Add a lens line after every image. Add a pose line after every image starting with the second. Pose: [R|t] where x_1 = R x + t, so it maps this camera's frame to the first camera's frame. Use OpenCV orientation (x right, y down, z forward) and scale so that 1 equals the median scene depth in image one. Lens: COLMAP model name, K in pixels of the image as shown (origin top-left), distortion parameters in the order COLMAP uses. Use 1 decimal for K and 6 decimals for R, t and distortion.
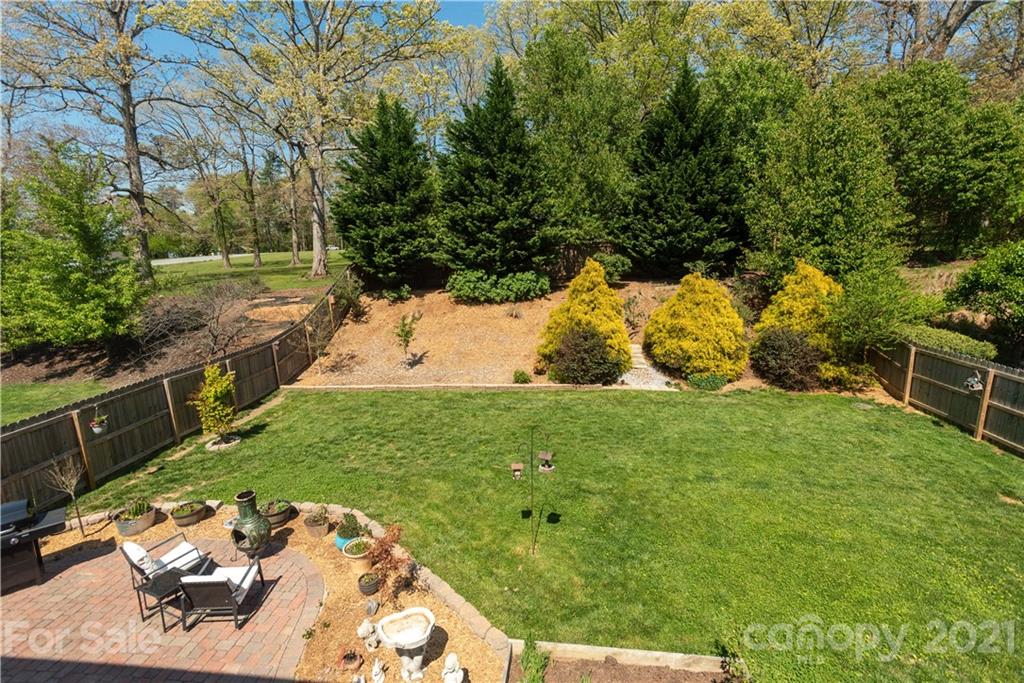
lens RADIAL K [[489.3, 0, 512.5], [0, 489.3, 338.8], [0, 0, 1]] dist [-0.011272, 0.001318]
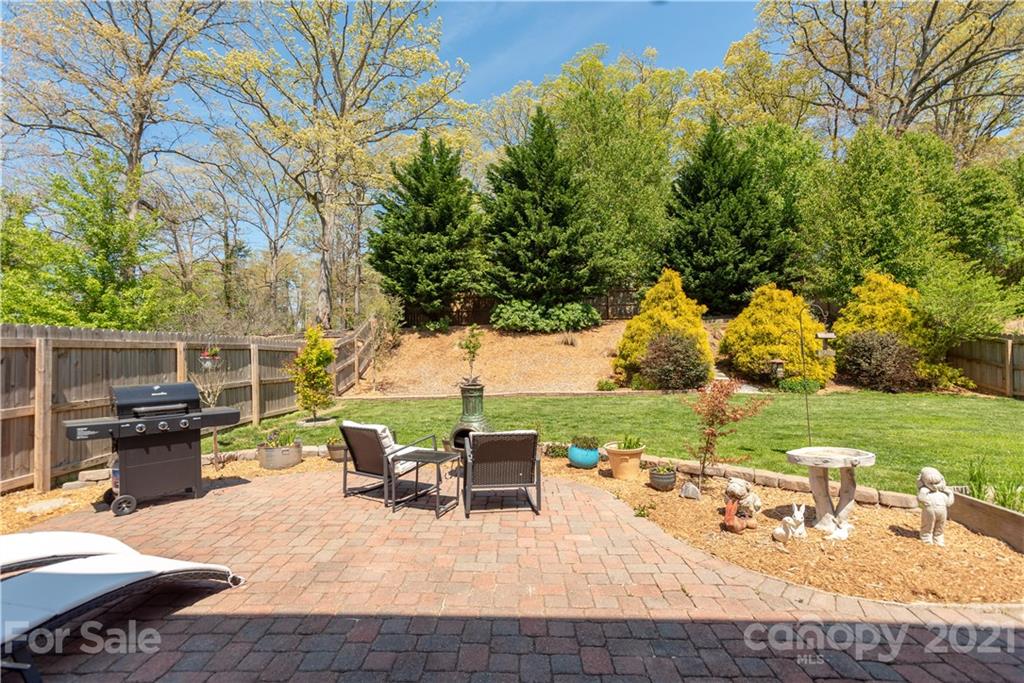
lens RADIAL K [[498.4, 0, 517.8], [0, 498.4, 343.4], [0, 0, 1]] dist [-0.020518, 0.011764]
pose [[0.995334, 0.009110, 0.096063, -0.183948], [0.009996, 0.980444, -0.196542, 0.139726], [-0.095975, 0.196585, 0.975778, 0.061482]]
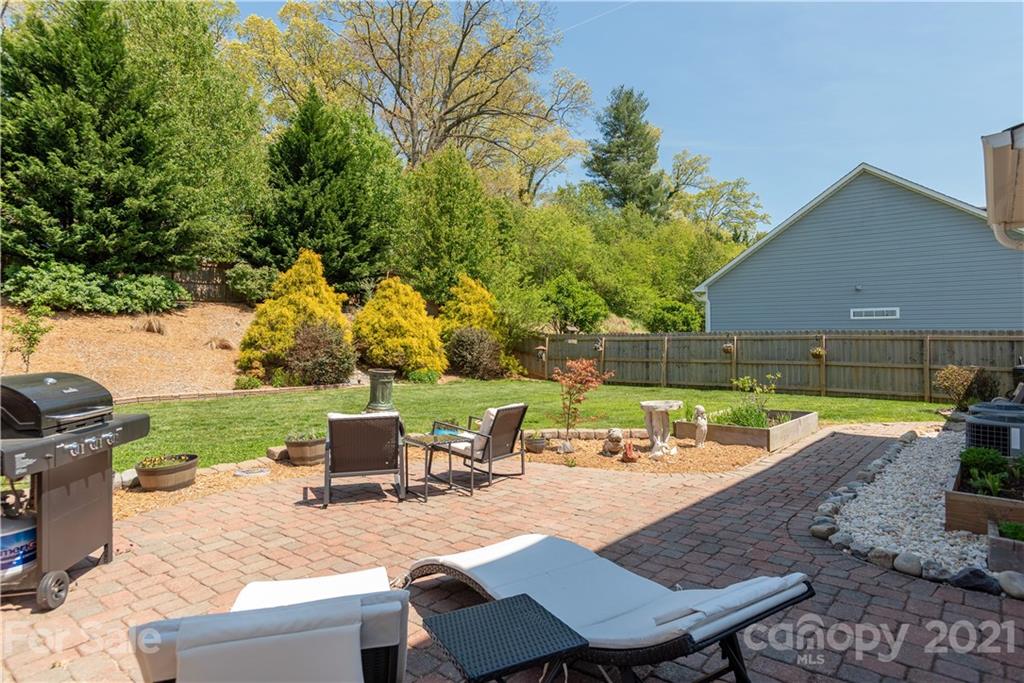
lens RADIAL K [[590.8, 0, 522.8], [0, 590.8, 335.7], [0, 0, 1]] dist [-0.027644, 0.003927]
pose [[0.529925, 0.032616, 0.847417, -0.414676], [0.143065, 0.981500, -0.127242, 0.138860], [-0.835890, 0.188664, 0.515455, 0.130309]]
